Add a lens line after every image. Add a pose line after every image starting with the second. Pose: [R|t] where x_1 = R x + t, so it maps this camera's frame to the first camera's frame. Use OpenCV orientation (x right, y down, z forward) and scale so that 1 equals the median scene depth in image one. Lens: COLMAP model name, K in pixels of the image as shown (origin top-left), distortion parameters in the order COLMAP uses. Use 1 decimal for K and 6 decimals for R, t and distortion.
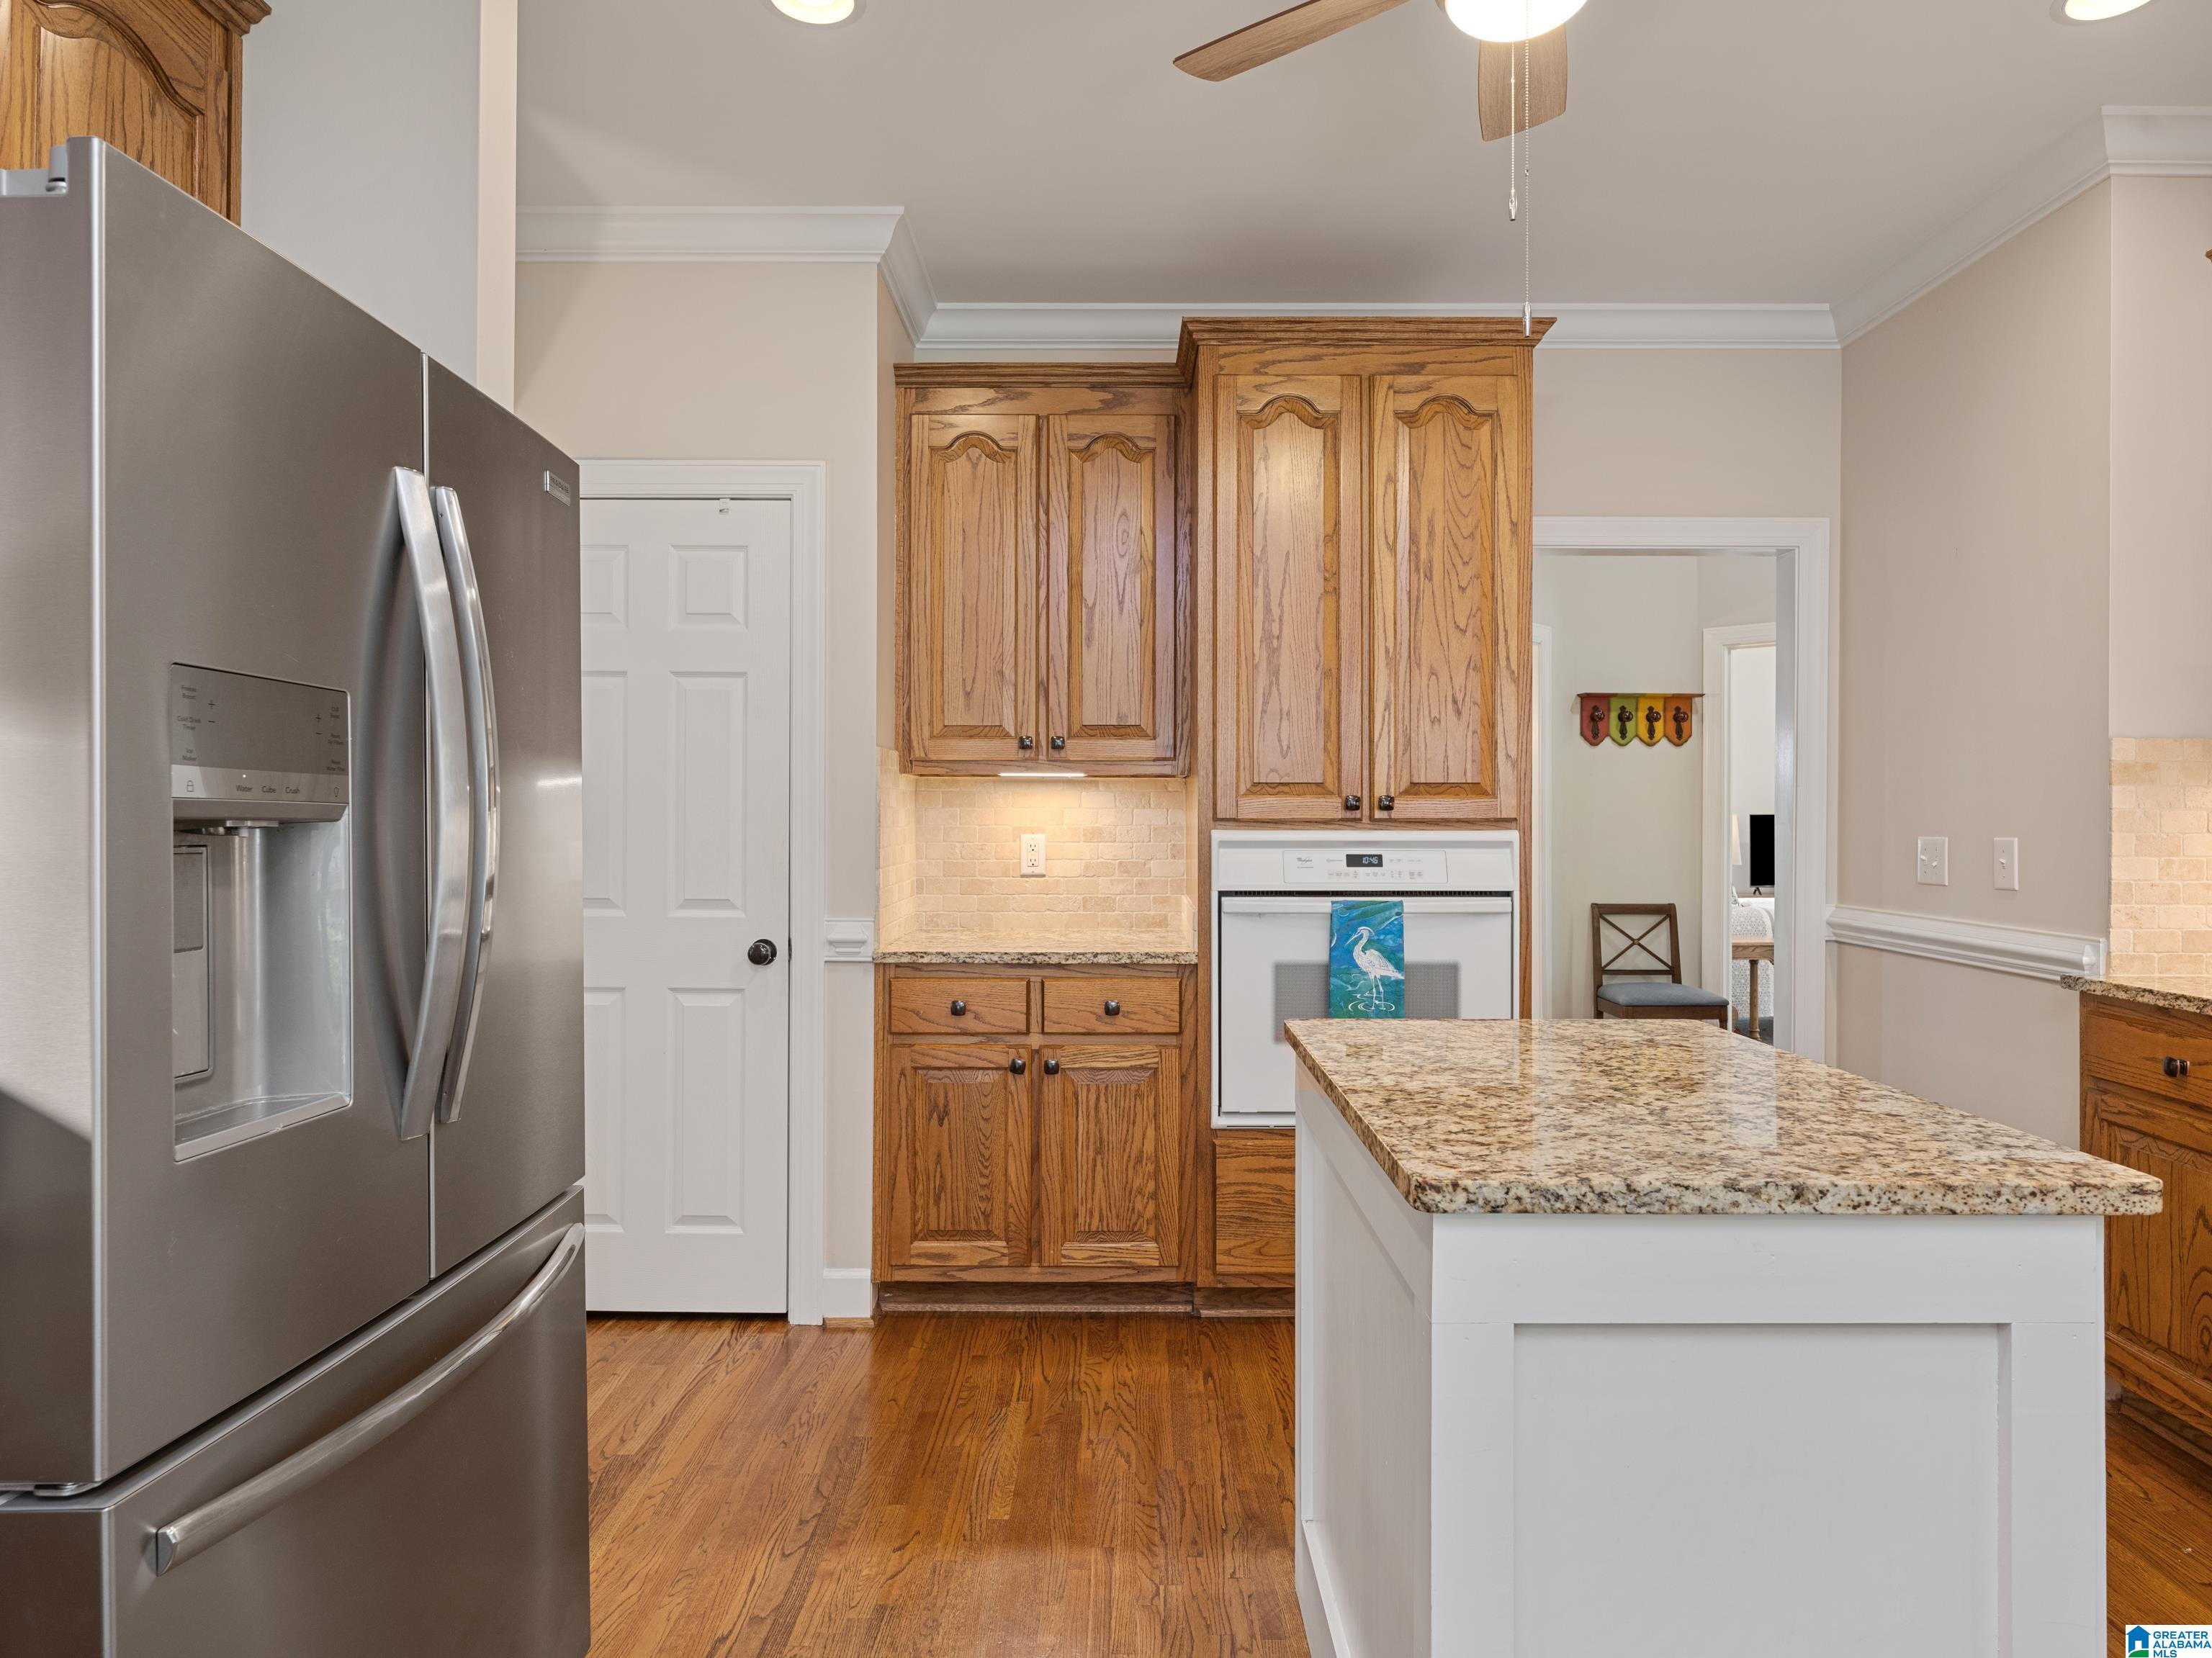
lens RADIAL K [[1298.8, 0, 1131.7], [0, 1298.8, 809.1], [0, 0, 1]] dist [-0.001562, 0.001427]
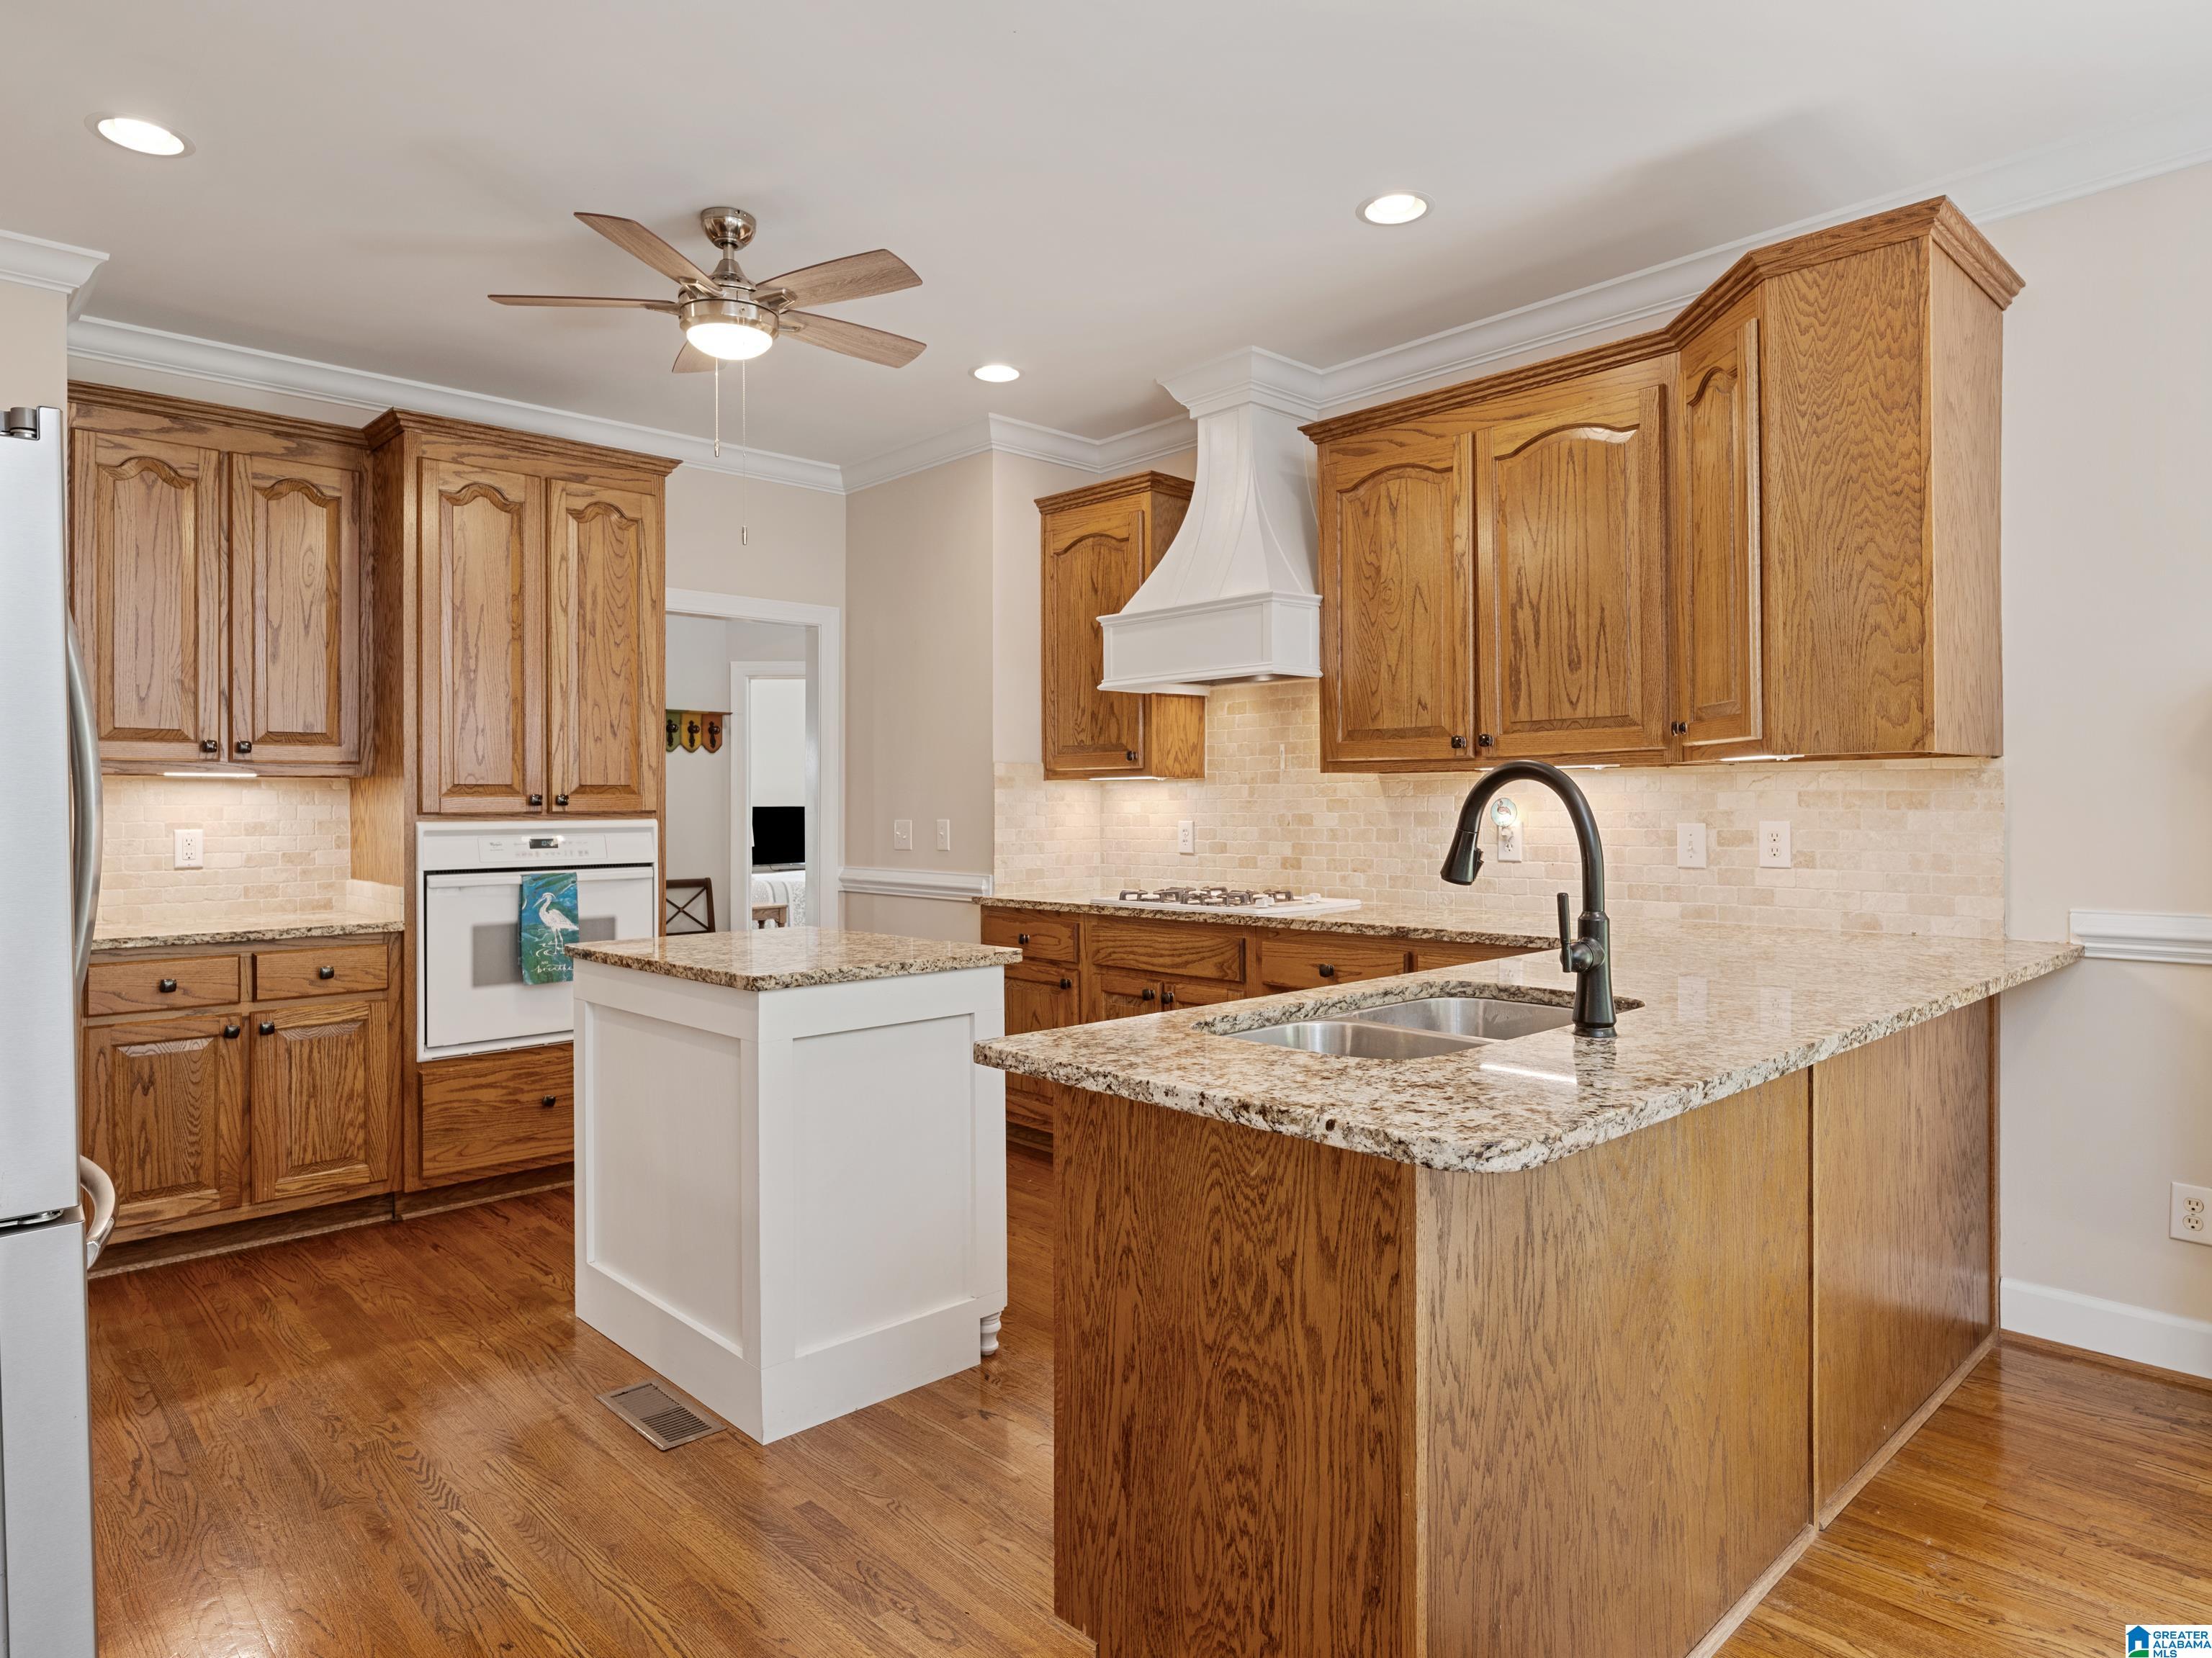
lens RADIAL K [[1298.8, 0, 1131.7], [0, 1298.8, 809.1], [0, 0, 1]] dist [-0.001562, 0.001427]
pose [[0.721563, -0.007780, 0.692306, -0.303268], [0.003987, 0.999967, 0.007082, -0.002426], [-0.692338, -0.002350, 0.721570, -0.368218]]
